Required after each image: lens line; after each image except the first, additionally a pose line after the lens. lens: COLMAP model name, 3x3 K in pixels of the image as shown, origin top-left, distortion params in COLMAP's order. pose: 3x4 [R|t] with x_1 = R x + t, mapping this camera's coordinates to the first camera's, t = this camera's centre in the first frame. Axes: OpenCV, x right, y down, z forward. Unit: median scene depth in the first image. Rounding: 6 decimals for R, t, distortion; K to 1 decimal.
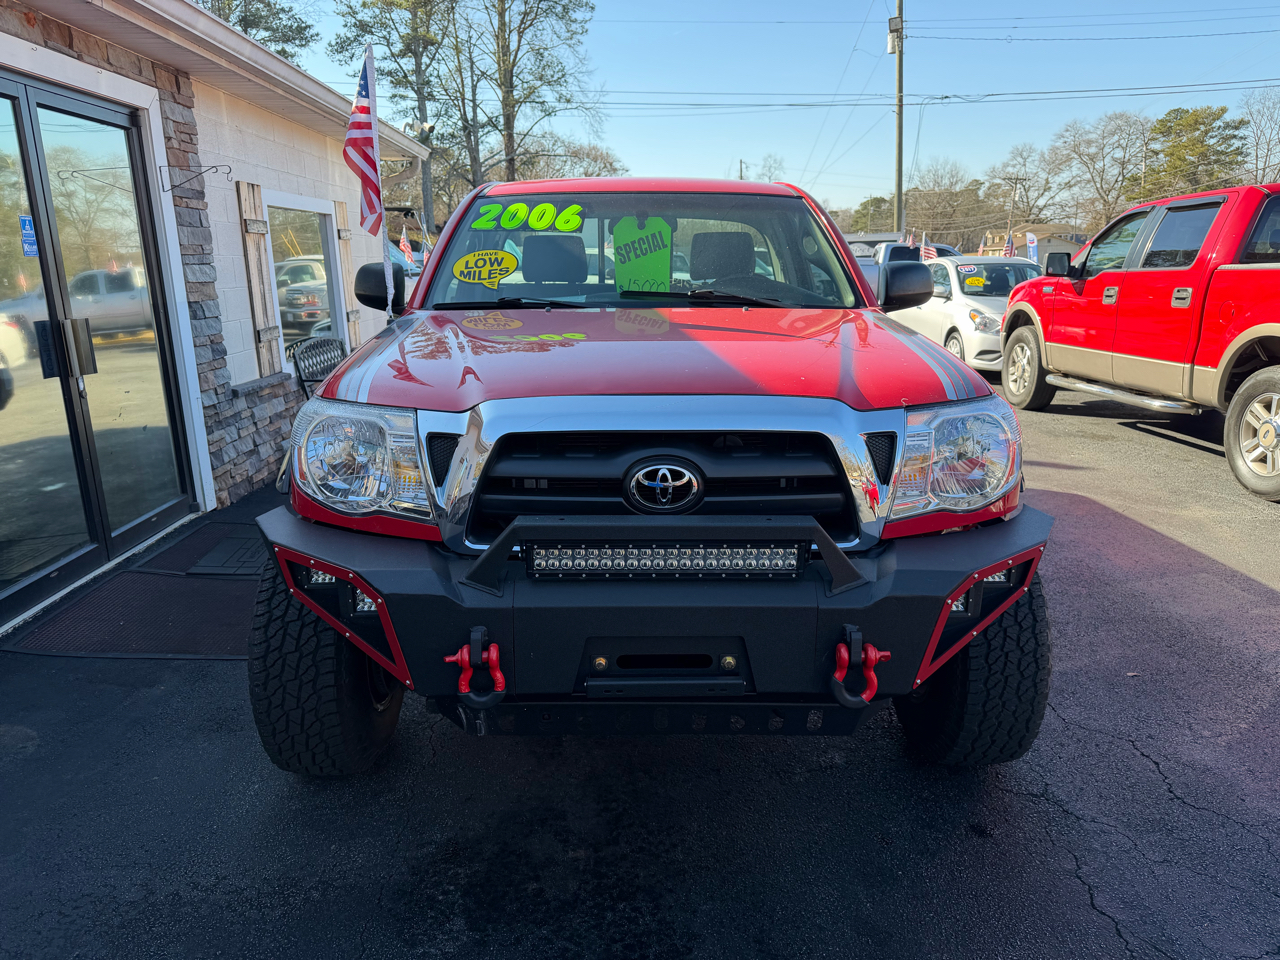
lens RADIAL K [[912.3, 0, 633.9], [0, 912.3, 475.2], [0, 0, 1]] dist [0.019445, -0.021683]
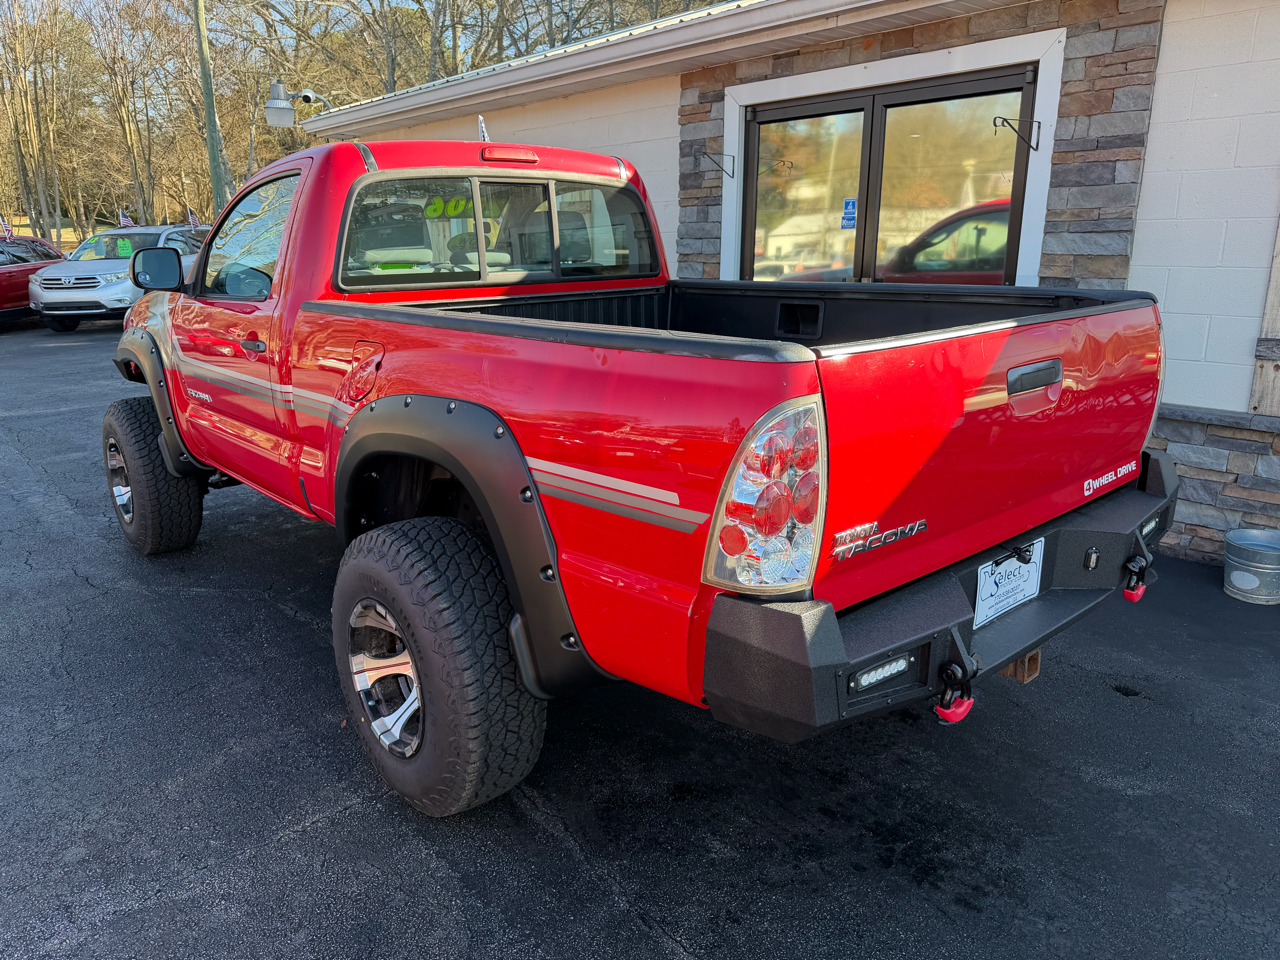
lens RADIAL K [[924.5, 0, 640.0], [0, 924.5, 480.0], [0, 0, 1]] dist [0.051789, -0.071922]
pose [[-0.765421, 0.178713, -0.618217, 0.028422], [-0.129803, 0.898046, 0.420315, -0.025686], [0.630303, 0.401964, -0.664186, 0.107756]]
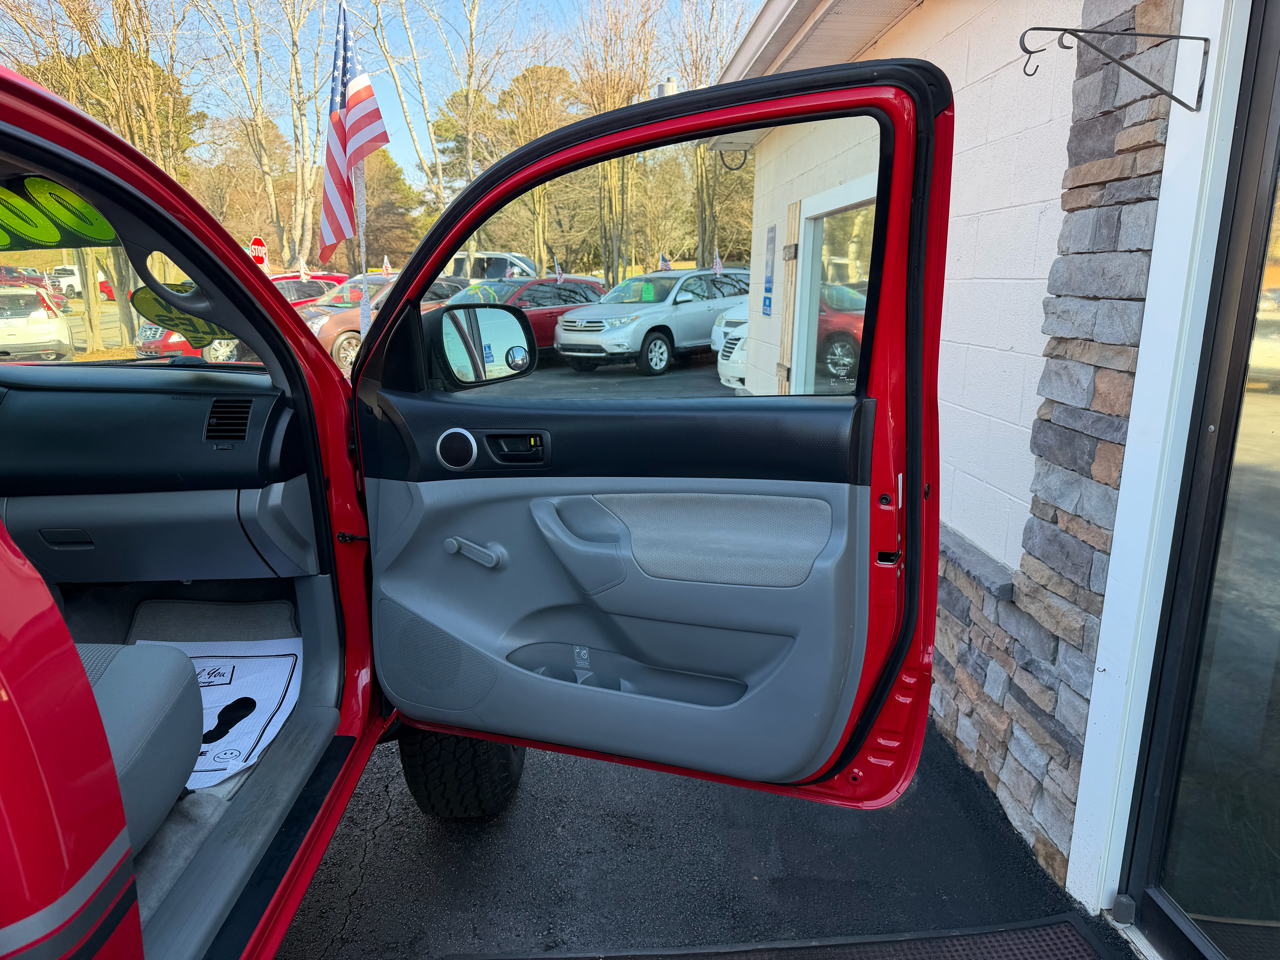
lens RADIAL K [[893.1, 0, 647.8], [0, 893.1, 482.4], [0, 0, 1]] dist [0.083071, -0.129862]
pose [[-0.999738, 0.018943, -0.012878, -0.020486], [0.011490, 0.901091, 0.433478, -0.017495], [0.019816, 0.433217, -0.901072, 0.072107]]
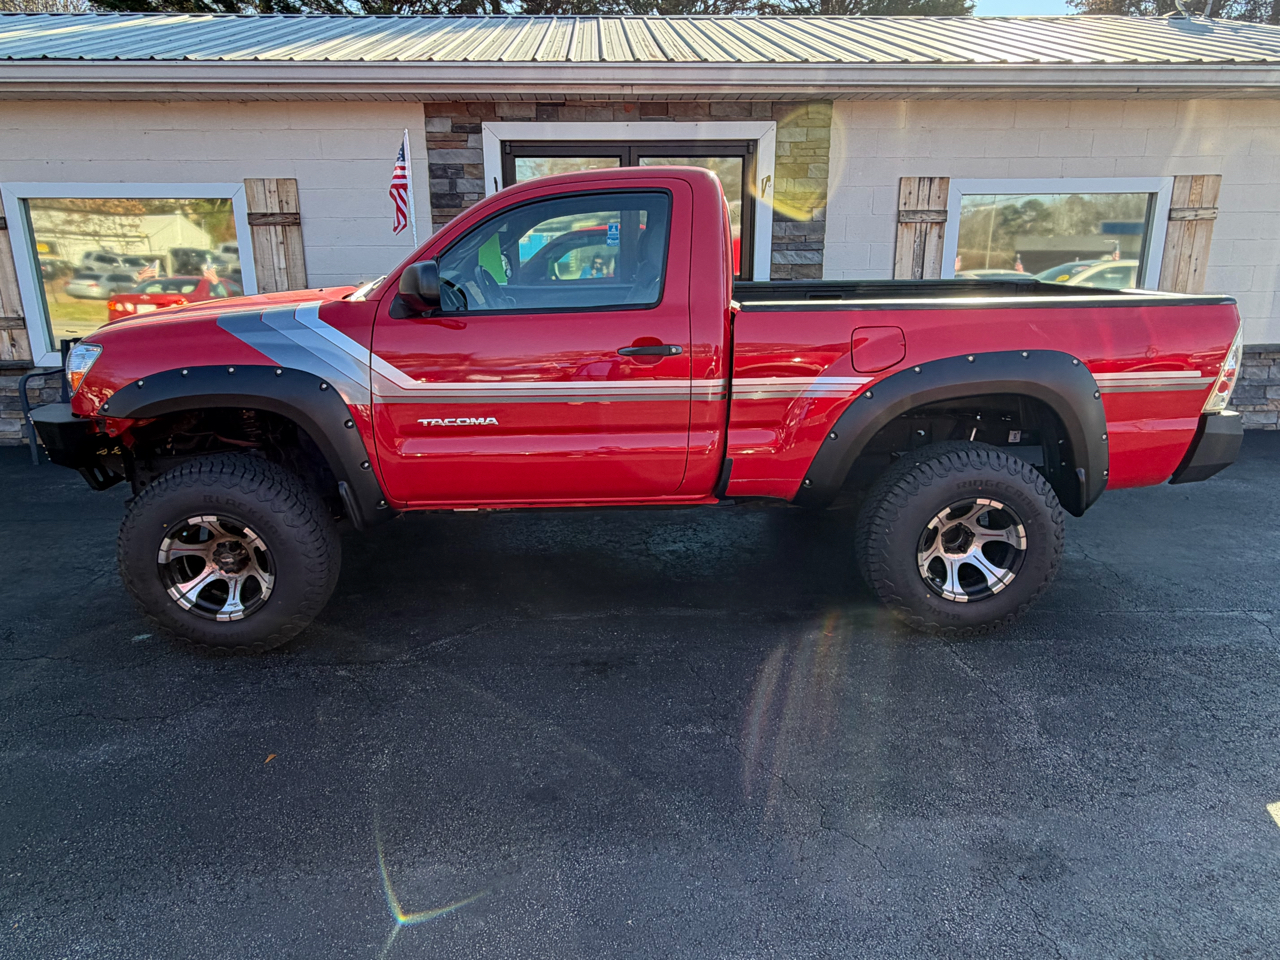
lens RADIAL K [[819.0, 0, 641.7], [0, 819.0, 481.7], [0, 0, 1]] dist [0.003798, 0.001265]
pose [[0.019532, 0.279756, -0.959873, 0.057545], [-0.223626, 0.936955, 0.268526, -0.014498], [0.974479, 0.209407, 0.080861, 0.058913]]
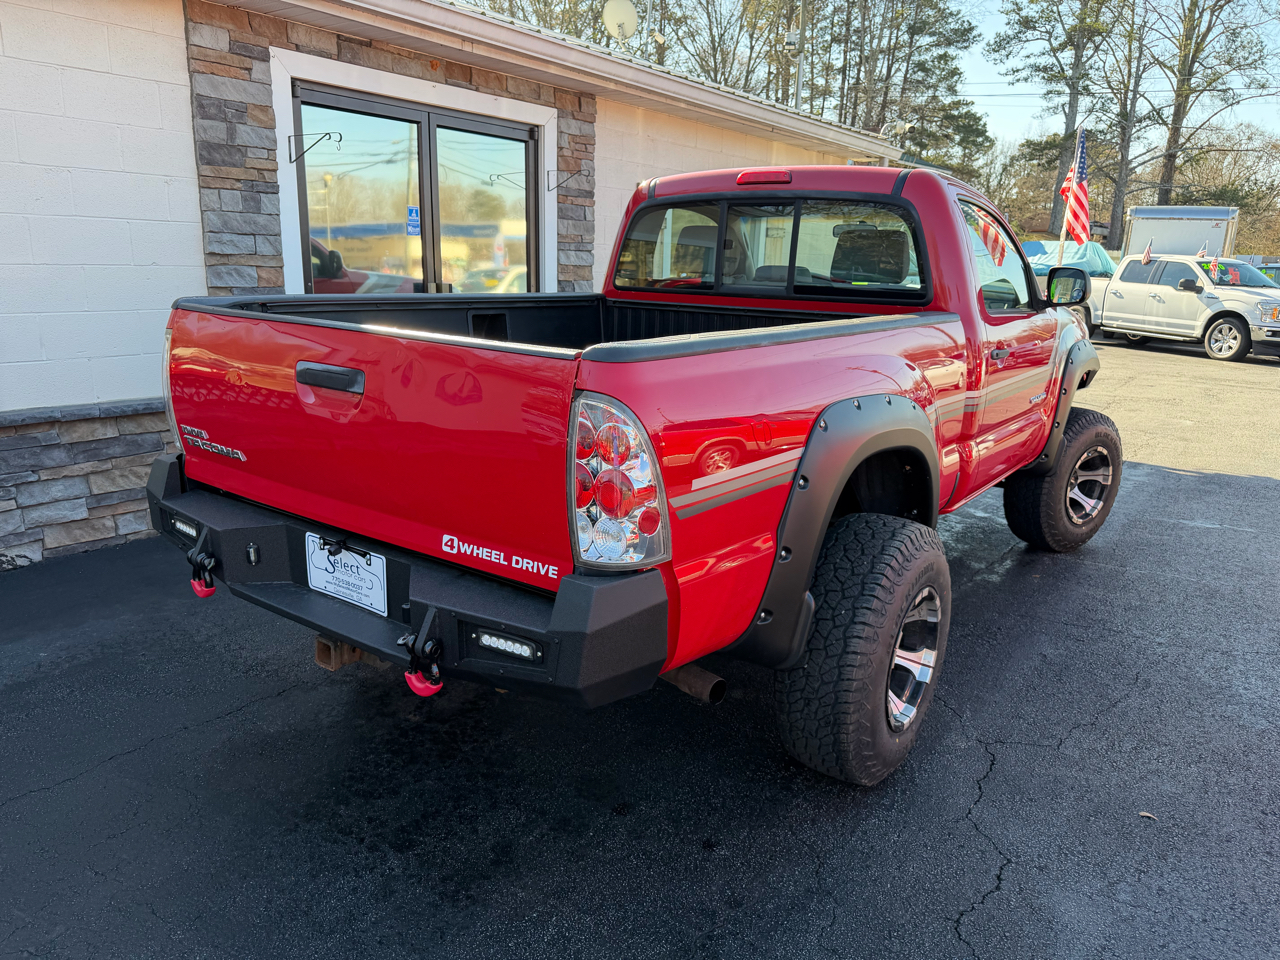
lens RADIAL K [[912.5, 0, 642.3], [0, 912.5, 477.9], [0, 0, 1]] dist [0.029056, -0.039089]
pose [[0.796043, 0.181607, -0.577351, 0.028416], [-0.181264, 0.981671, 0.058863, -0.001312], [0.577459, 0.057795, 0.814371, 0.004977]]
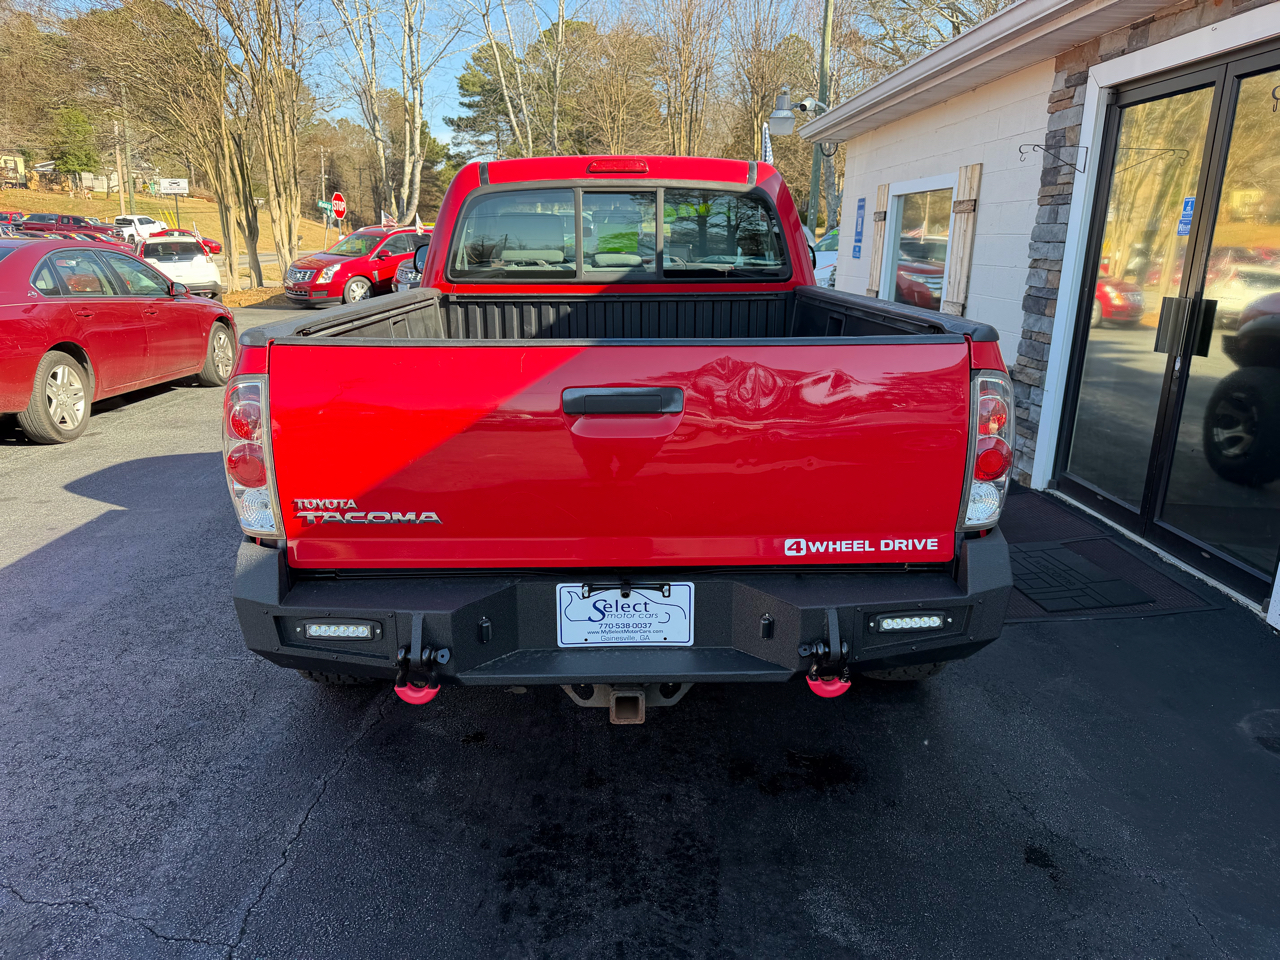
lens RADIAL K [[912.3, 0, 633.9], [0, 912.3, 475.2], [0, 0, 1]] dist [0.019445, -0.021683]
pose [[-0.999947, 0.004737, 0.009128, -0.001663], [0.008442, 0.884984, 0.465546, -0.028587], [-0.005873, 0.465598, -0.884977, 0.120127]]
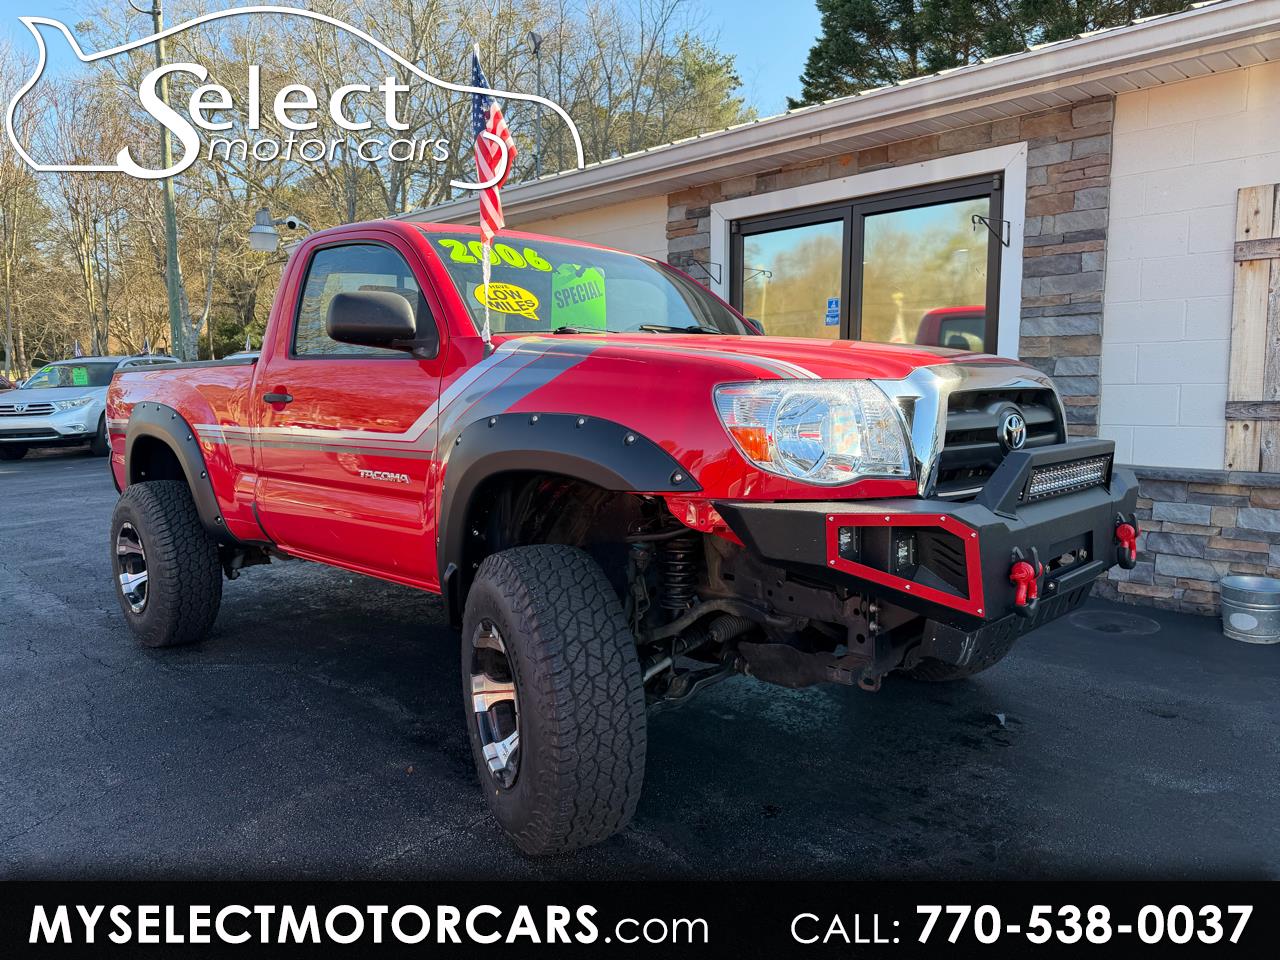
lens RADIAL K [[925.9, 0, 646.4], [0, 925.9, 475.1], [0, 0, 1]] dist [0.036221, -0.044682]
pose [[-0.713556, 0.092521, -0.694462, 0.034768], [-0.136517, 0.953879, 0.267353, -0.021135], [0.687168, 0.285577, -0.668016, 0.106774]]
